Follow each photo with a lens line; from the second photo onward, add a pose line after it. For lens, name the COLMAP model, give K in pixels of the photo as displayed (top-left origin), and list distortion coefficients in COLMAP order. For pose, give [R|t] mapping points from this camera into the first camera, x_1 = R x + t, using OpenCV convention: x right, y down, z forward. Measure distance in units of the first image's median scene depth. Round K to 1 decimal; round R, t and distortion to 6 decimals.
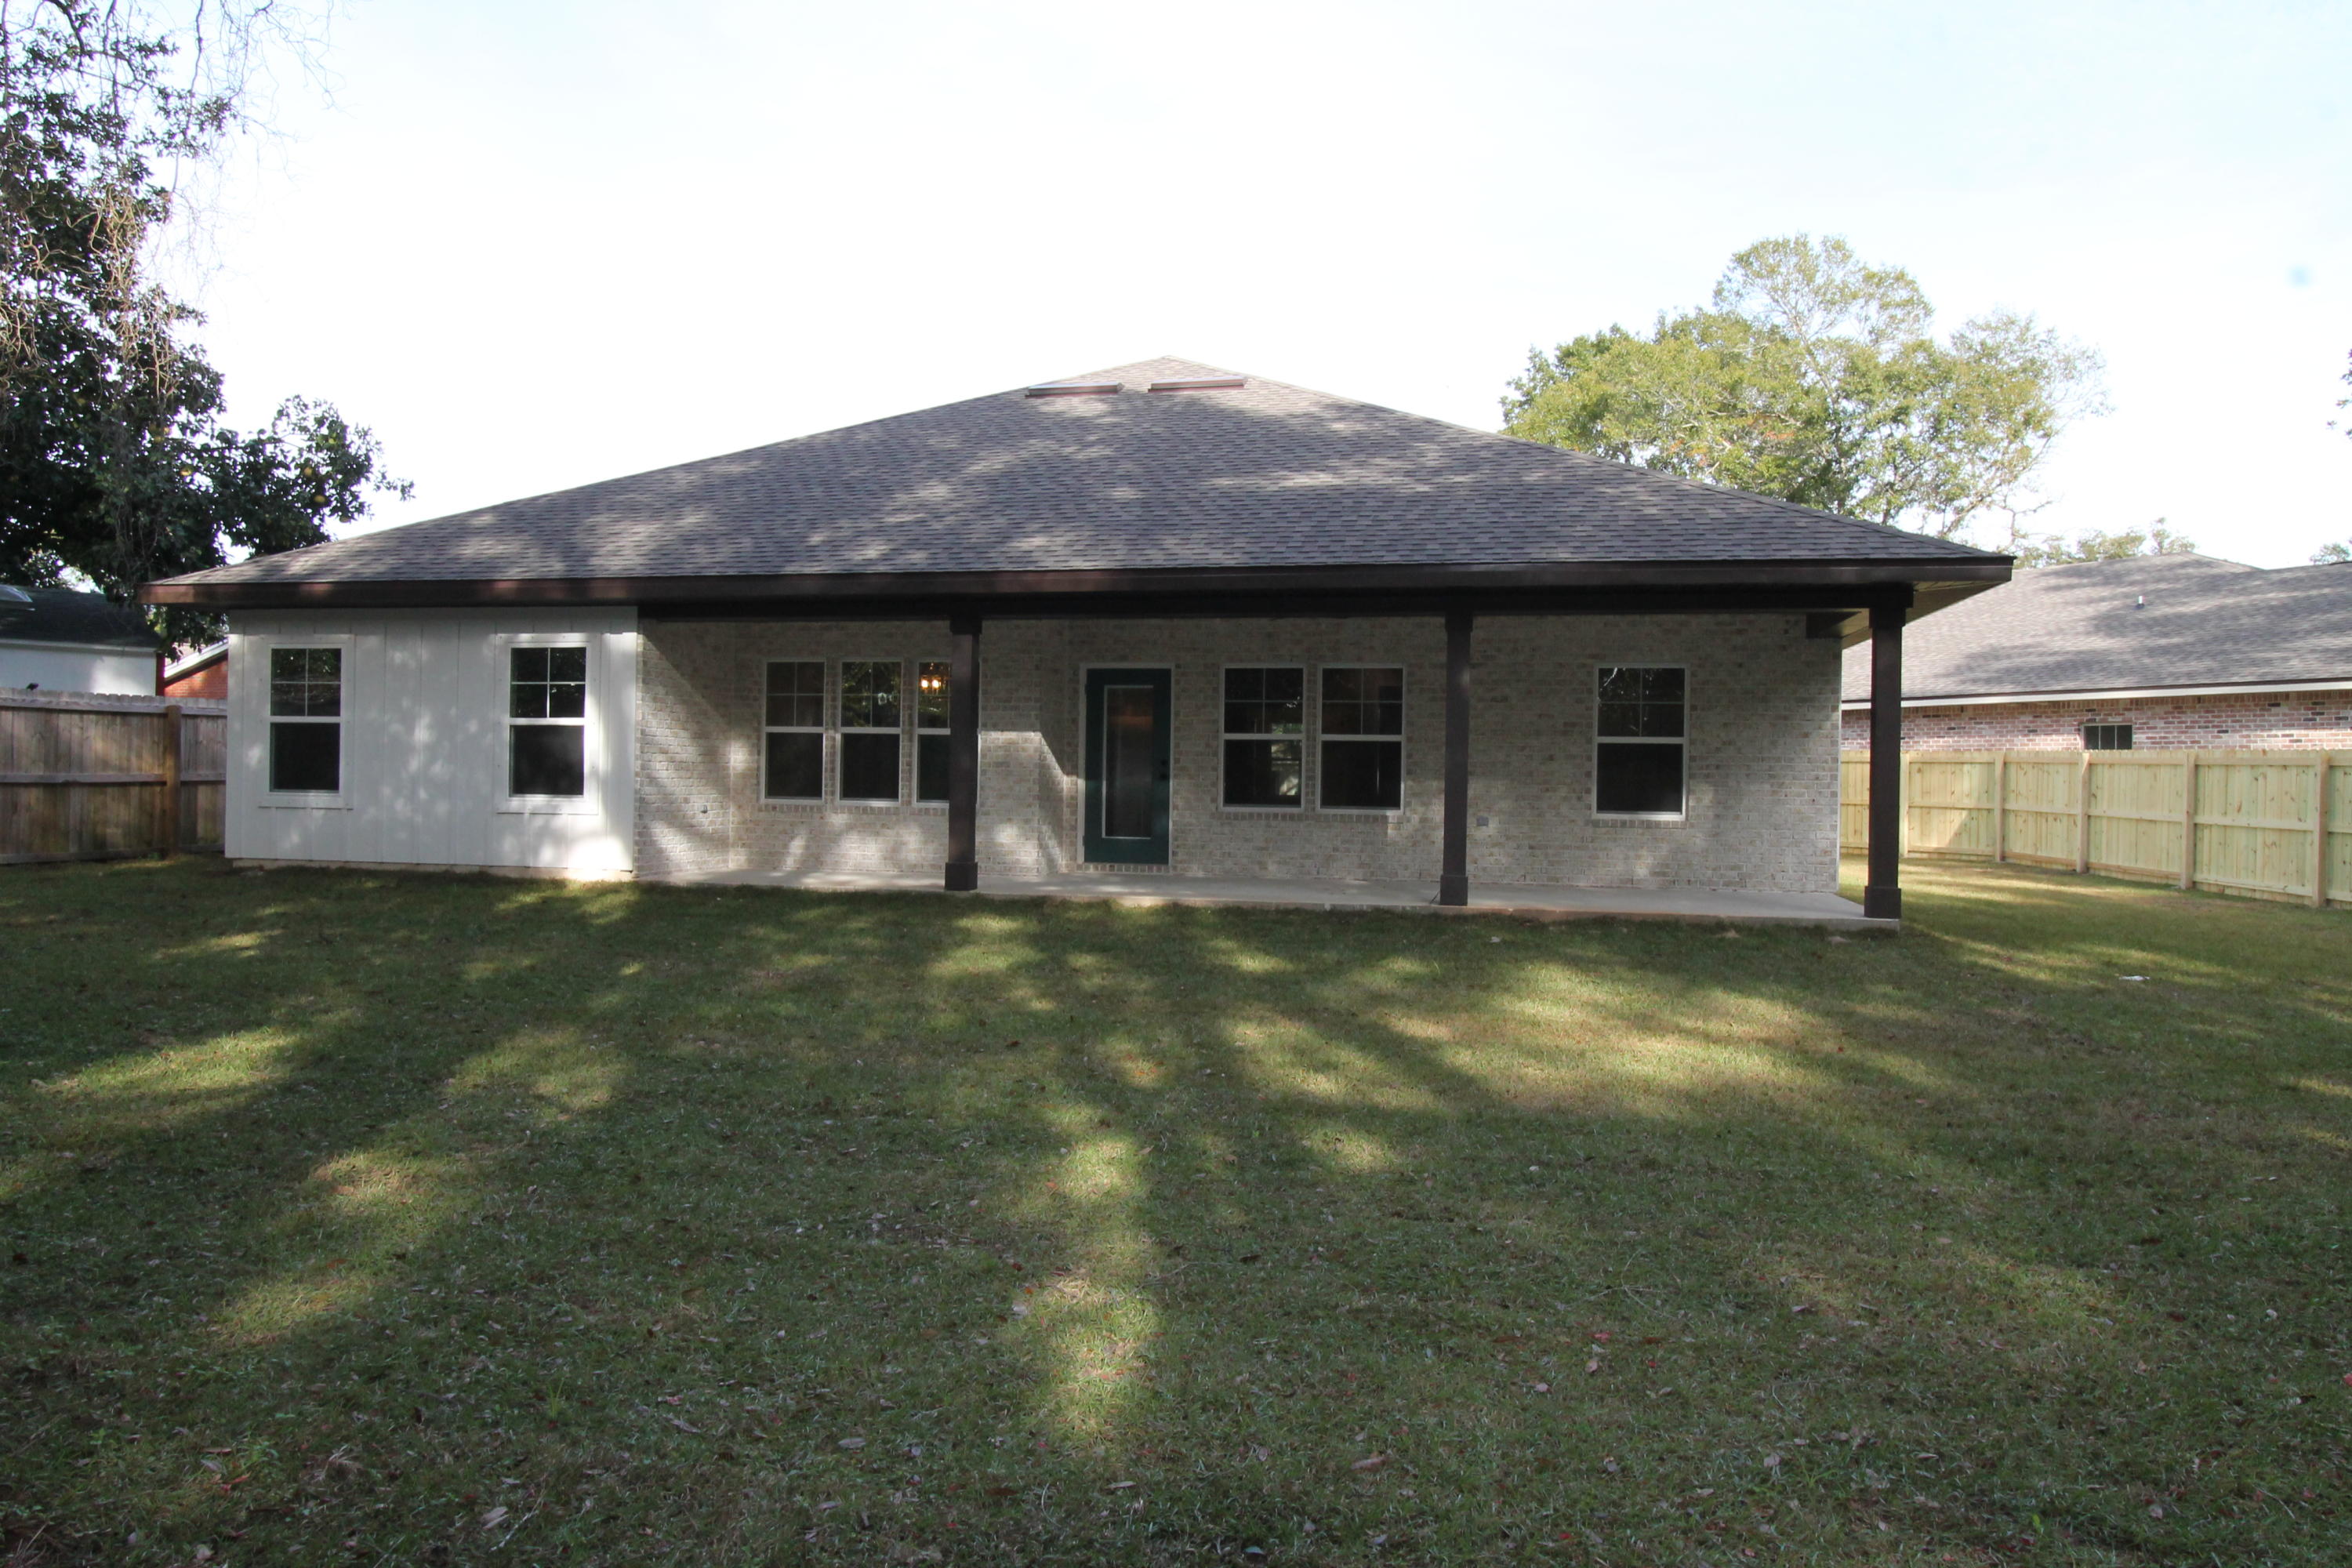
lens RADIAL K [[1520.0, 0, 1176.0], [0, 1520.0, 784.0], [0, 0, 1]] dist [-0.004966, 0.019688]
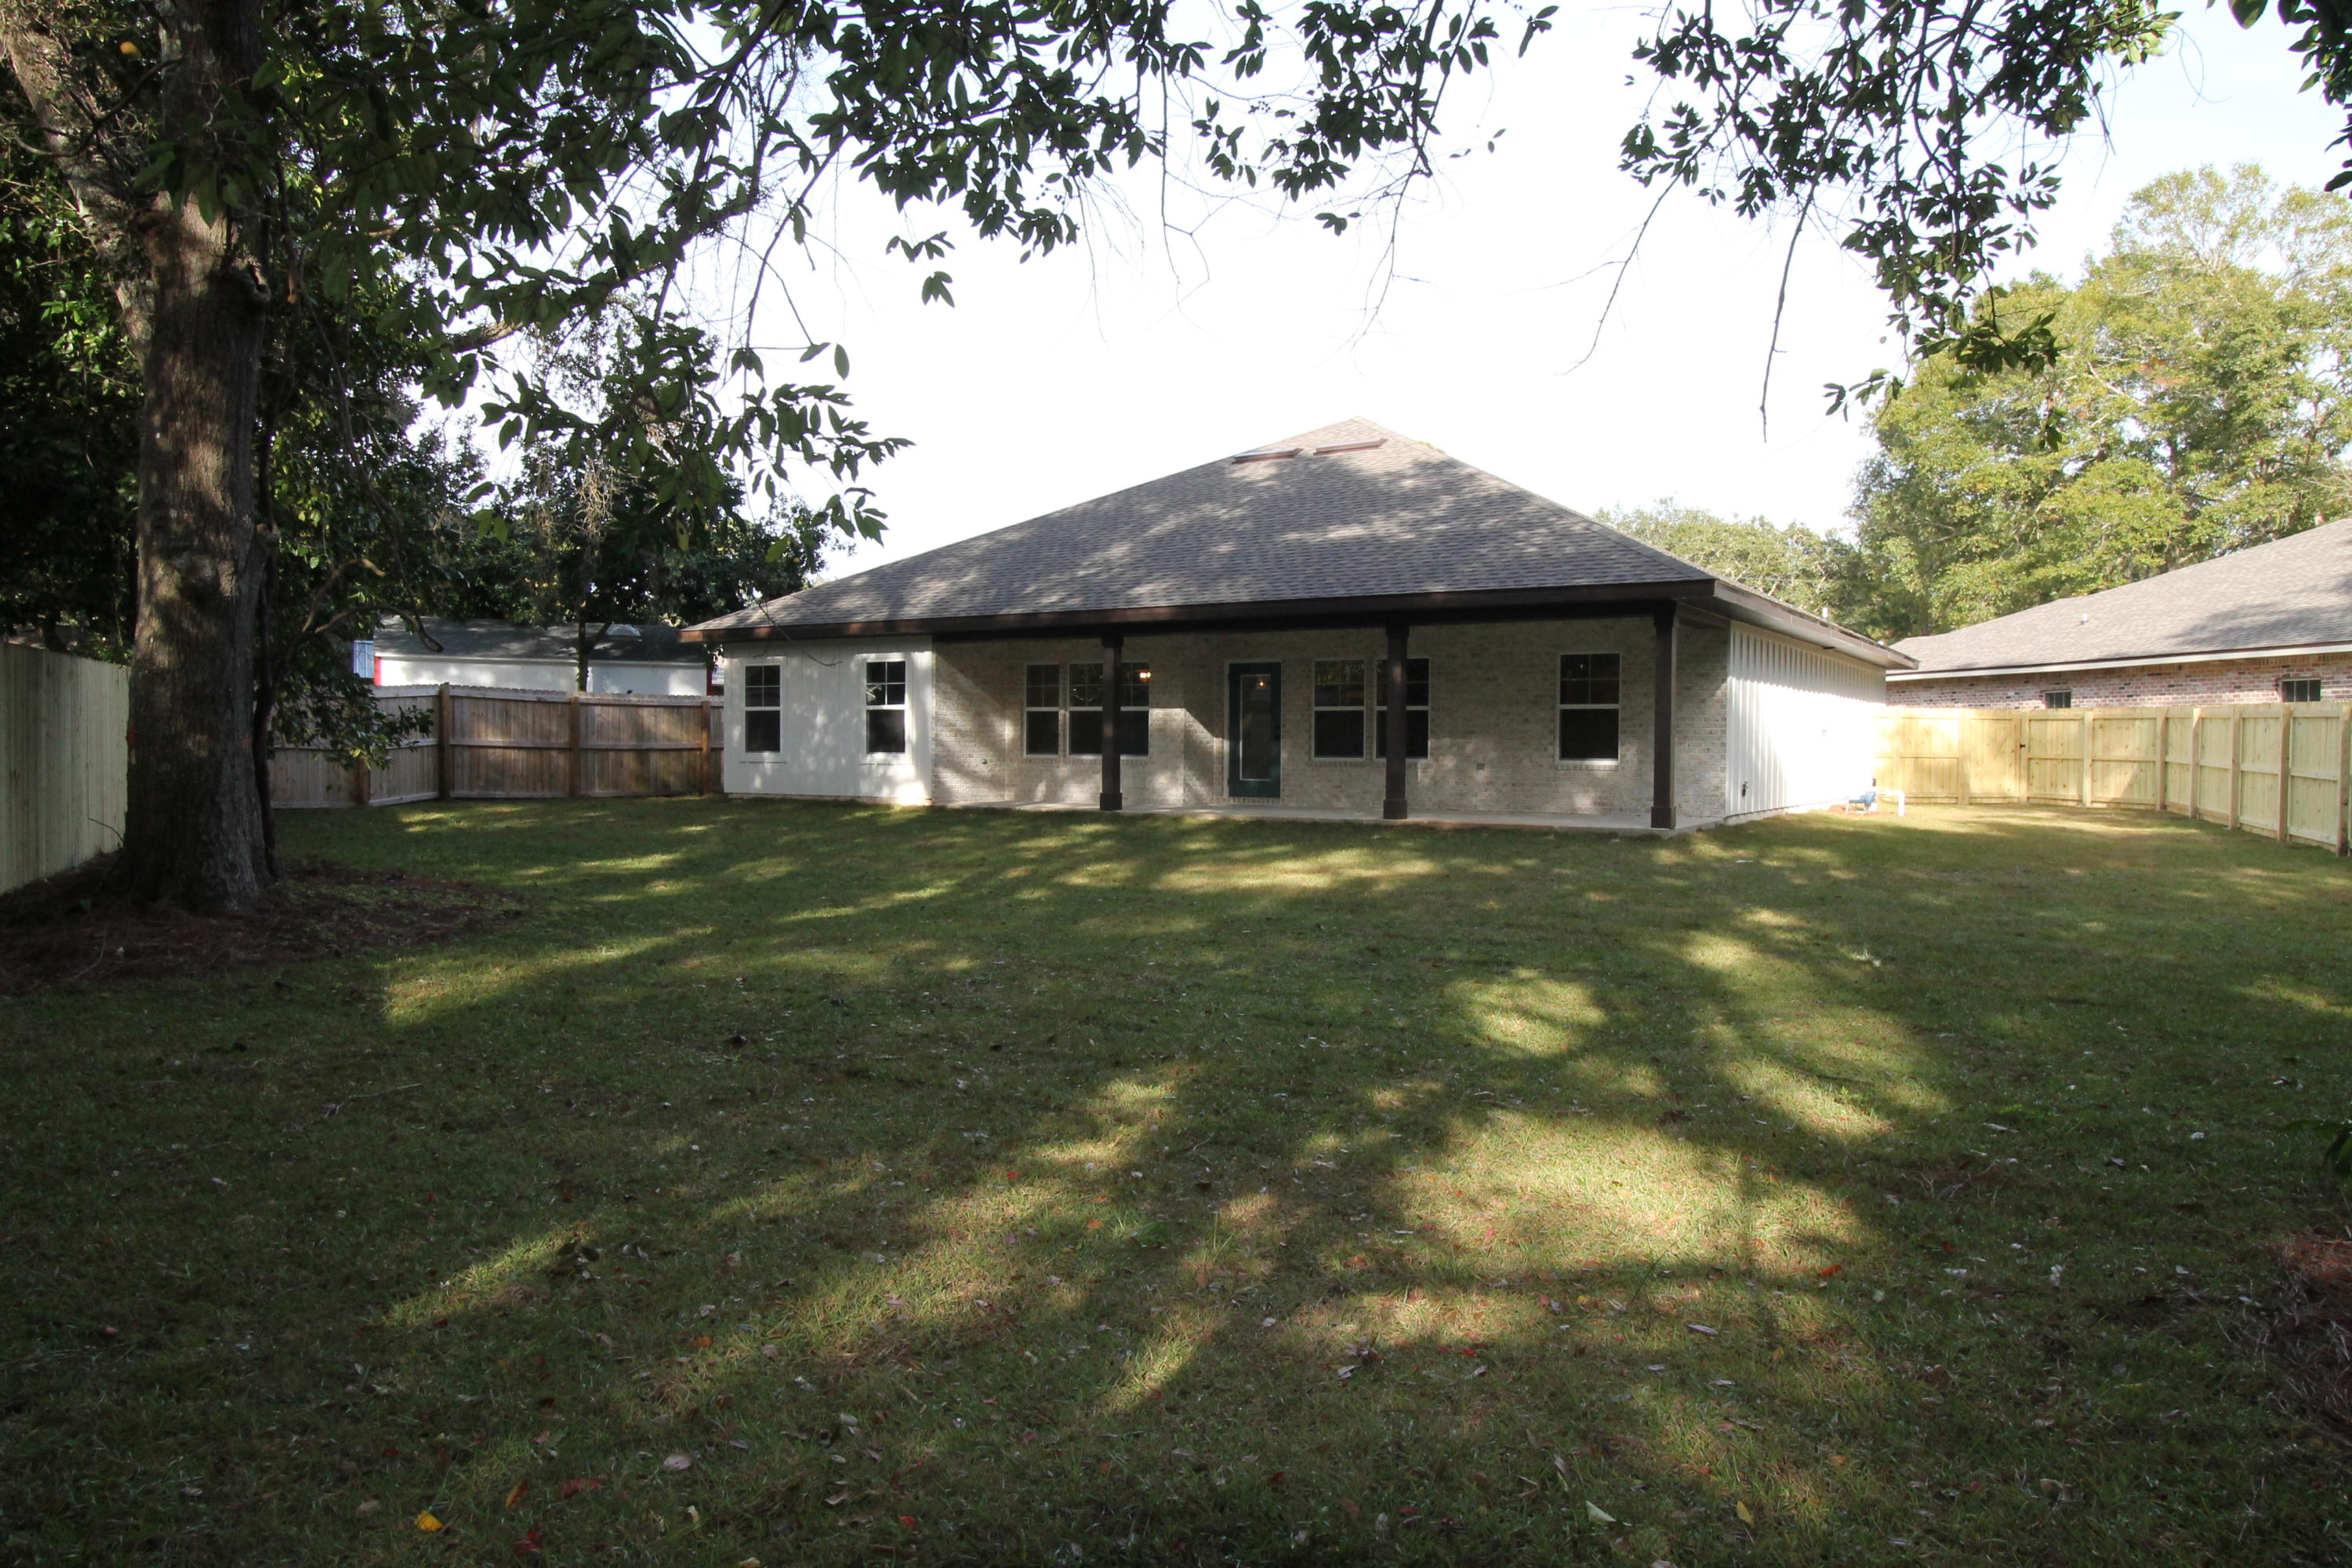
lens RADIAL K [[1520.0, 0, 1176.0], [0, 1520.0, 784.0], [0, 0, 1]] dist [-0.004966, 0.019688]
pose [[0.944198, -0.001207, -0.329375, 0.388586], [0.007543, 0.999810, 0.017959, 0.012799], [0.329291, -0.019442, 0.944028, -0.405821]]
